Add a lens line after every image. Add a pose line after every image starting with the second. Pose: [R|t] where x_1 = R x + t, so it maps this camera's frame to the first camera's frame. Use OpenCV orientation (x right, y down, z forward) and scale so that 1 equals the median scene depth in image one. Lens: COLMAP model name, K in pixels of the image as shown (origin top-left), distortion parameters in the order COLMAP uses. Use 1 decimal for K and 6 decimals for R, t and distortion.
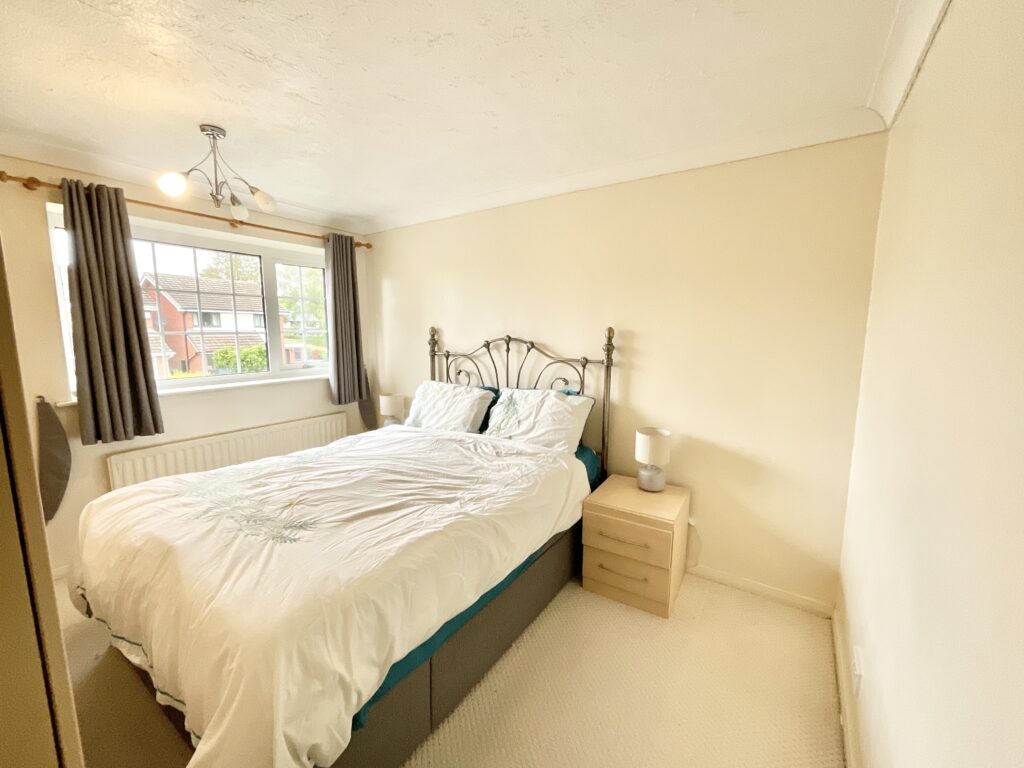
lens RADIAL K [[412.8, 0, 509.1], [0, 412.8, 383.9], [0, 0, 1]] dist [-0.002029, -0.001572]
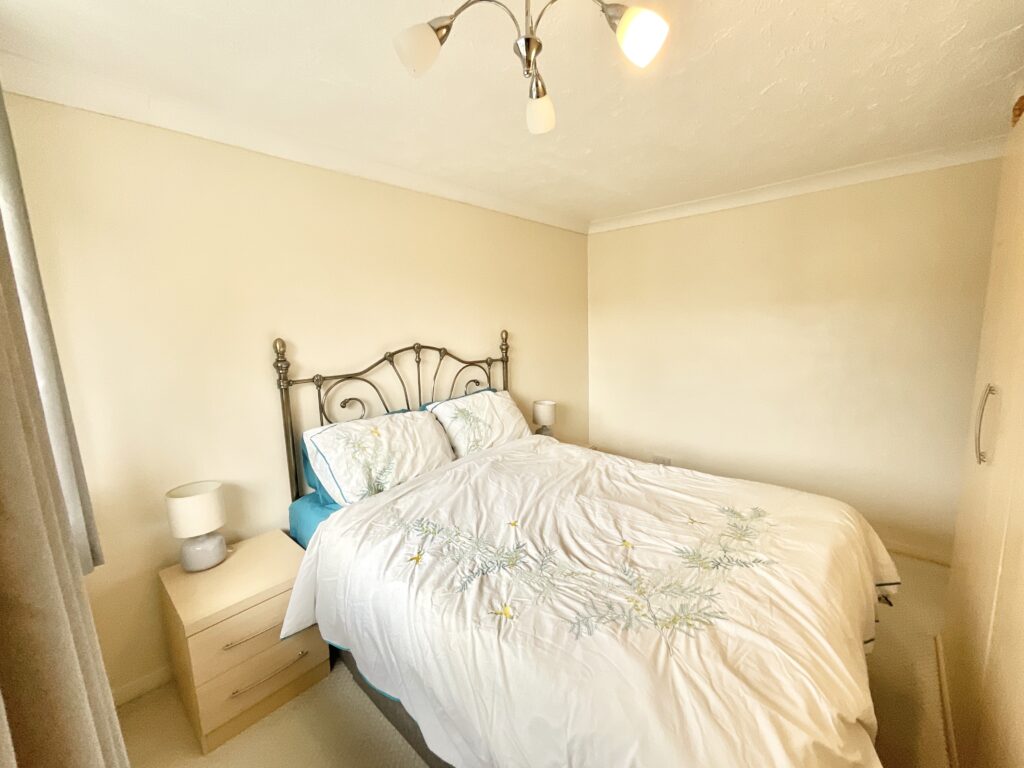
lens RADIAL K [[412.8, 0, 510.3], [0, 412.8, 386.5], [0, 0, 1]] dist [-0.002029, -0.001572]
pose [[0.119823, -0.154371, 0.980720, -0.862416], [0.149576, 0.979369, 0.135883, -0.121963], [-0.981463, 0.130411, 0.140441, 0.734944]]
